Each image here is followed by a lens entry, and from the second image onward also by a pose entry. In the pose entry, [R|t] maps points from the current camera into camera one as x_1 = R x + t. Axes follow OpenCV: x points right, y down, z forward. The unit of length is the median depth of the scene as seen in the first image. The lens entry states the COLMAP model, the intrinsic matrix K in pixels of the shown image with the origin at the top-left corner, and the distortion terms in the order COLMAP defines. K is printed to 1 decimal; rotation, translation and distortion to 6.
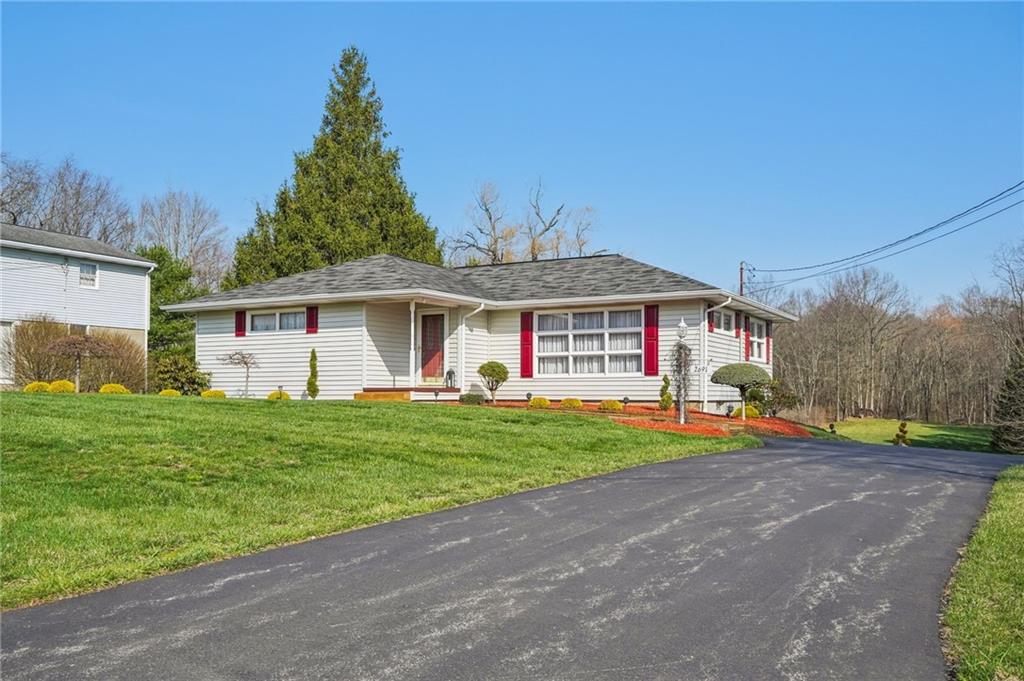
lens RADIAL K [[886.8, 0, 512.0], [0, 886.8, 340.5], [0, 0, 1]] dist [-0.063780, -0.000151]
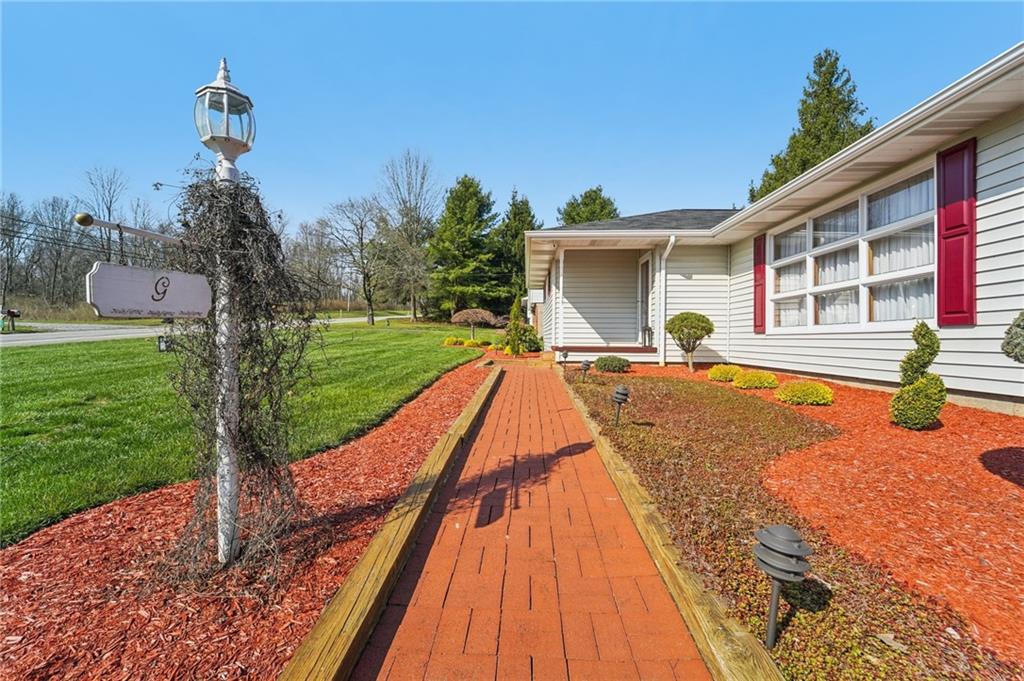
lens RADIAL K [[418.1, 0, 512.0], [0, 418.1, 340.5], [0, 0, 1]] dist [-0.032897, 0.000195]
pose [[0.443653, 0.004484, -0.896188, 0.215821], [0.047264, 0.998479, 0.028394, 0.029721], [0.894952, -0.054954, 0.442766, 0.702151]]
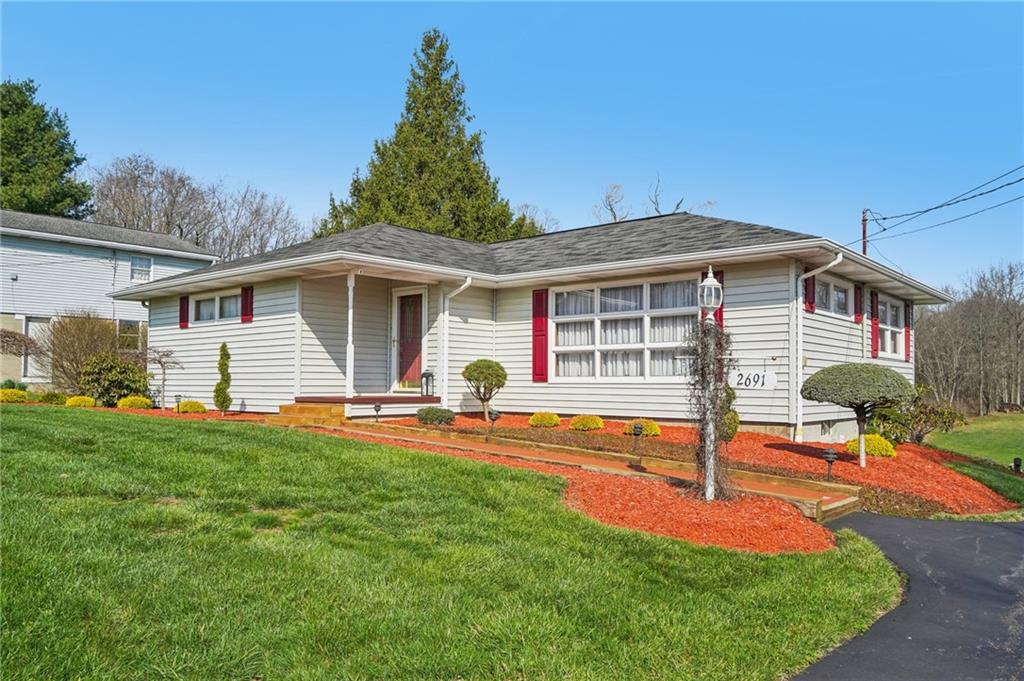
lens RADIAL K [[754.3, 0, 512.0], [0, 754.3, 340.5], [0, 0, 1]] dist [-0.032175, -0.001254]
pose [[0.979680, -0.006734, -0.200455, 0.117071], [0.007158, 0.999973, 0.001392, 0.007758], [0.200440, -0.002799, 0.979702, 0.410289]]
